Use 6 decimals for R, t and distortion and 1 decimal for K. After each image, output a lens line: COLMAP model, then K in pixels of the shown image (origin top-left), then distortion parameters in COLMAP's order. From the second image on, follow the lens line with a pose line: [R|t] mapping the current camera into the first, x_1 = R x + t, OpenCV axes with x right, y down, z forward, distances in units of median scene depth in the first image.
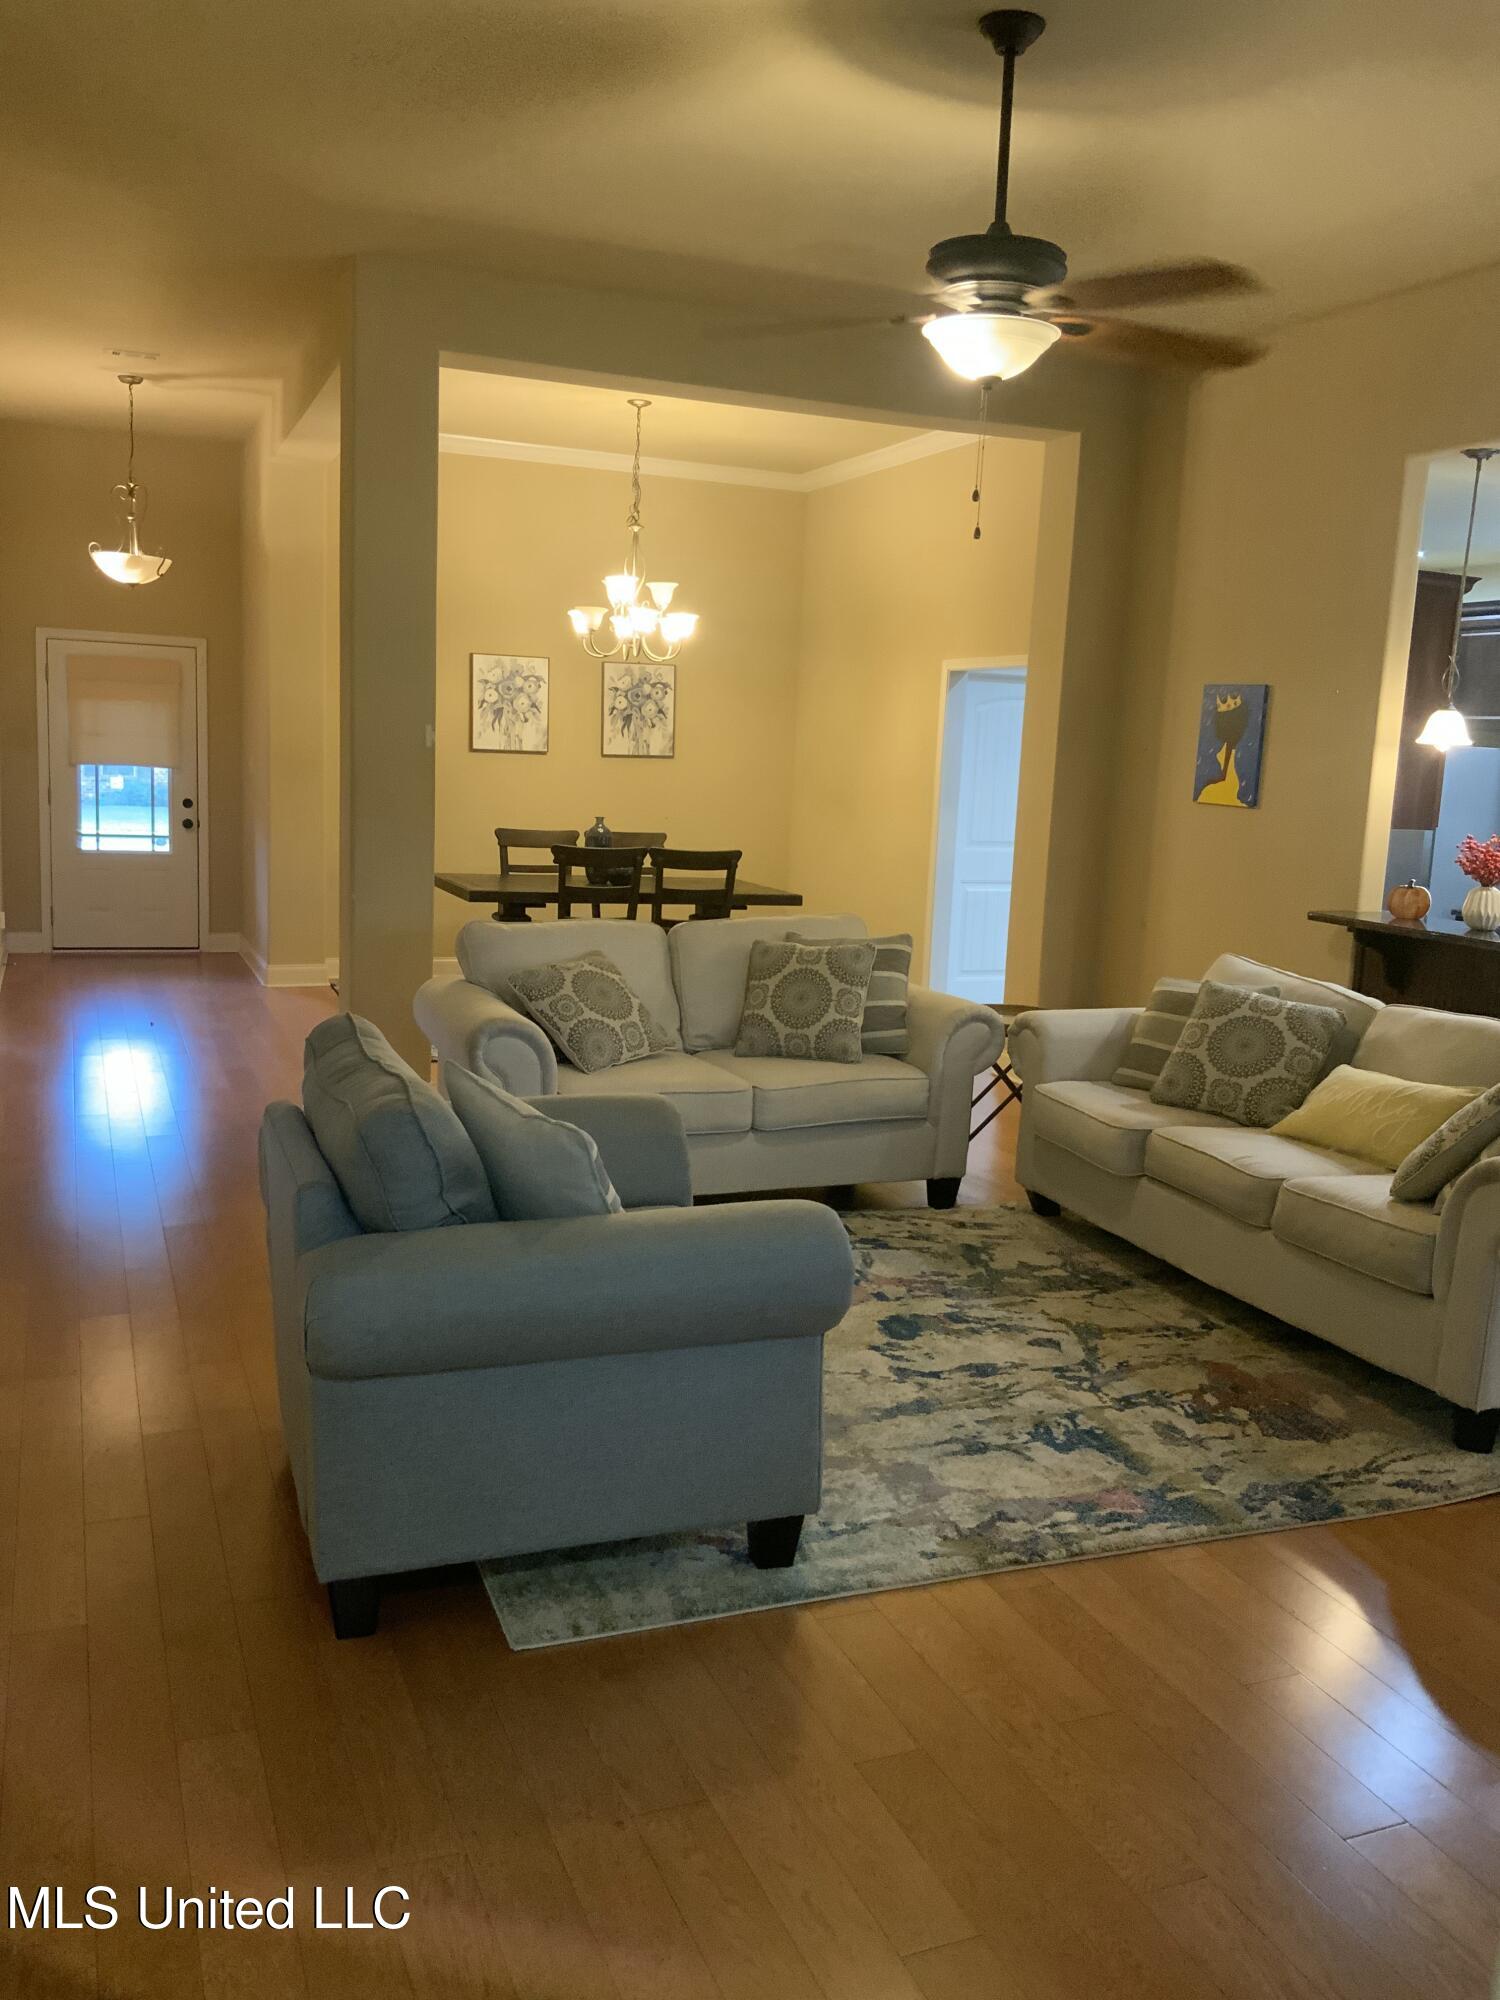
lens RADIAL K [[1643.3, 0, 717.1], [0, 1643.3, 994.4], [0, 0, 1]] dist [0.195083, -0.341614]
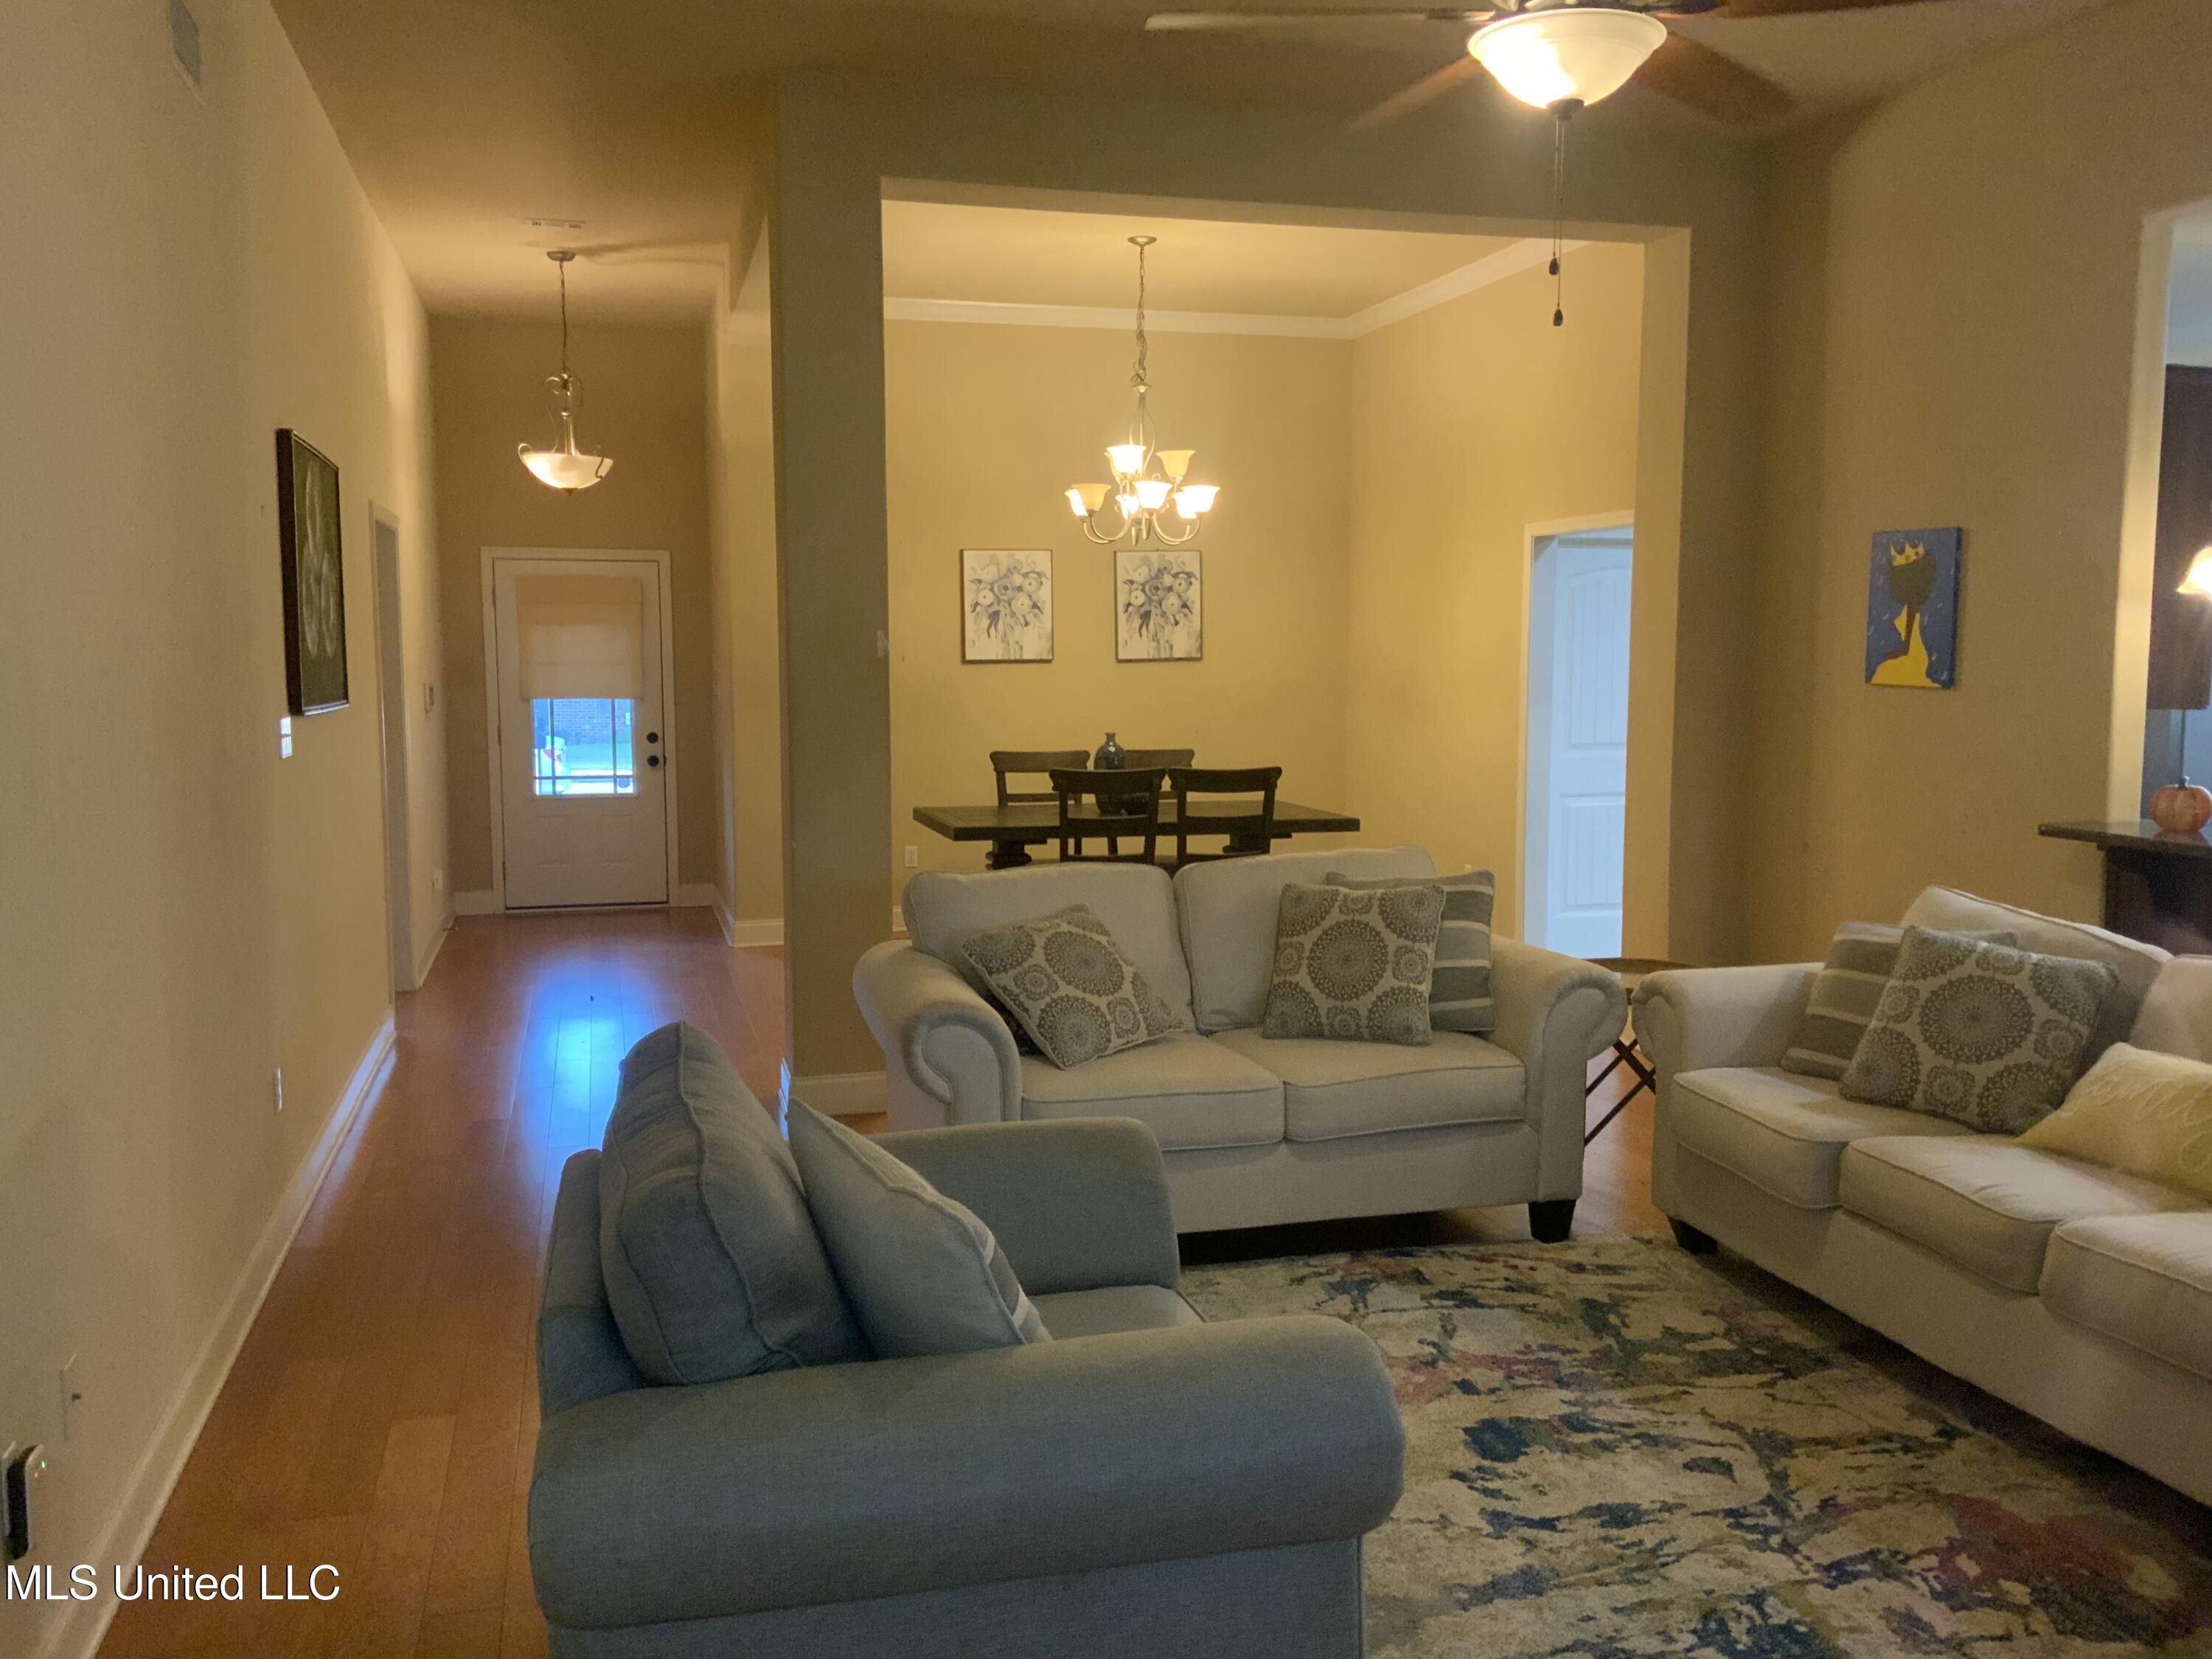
lens RADIAL K [[1817.5, 0, 1106.0], [0, 1817.5, 829.5], [0, 0, 1]] dist [0.195083, -0.341614]
pose [[0.994551, -0.034095, -0.098521, 0.025537], [0.028826, 0.998102, -0.054415, -0.015003], [0.100189, 0.051278, 0.993646, 0.148503]]
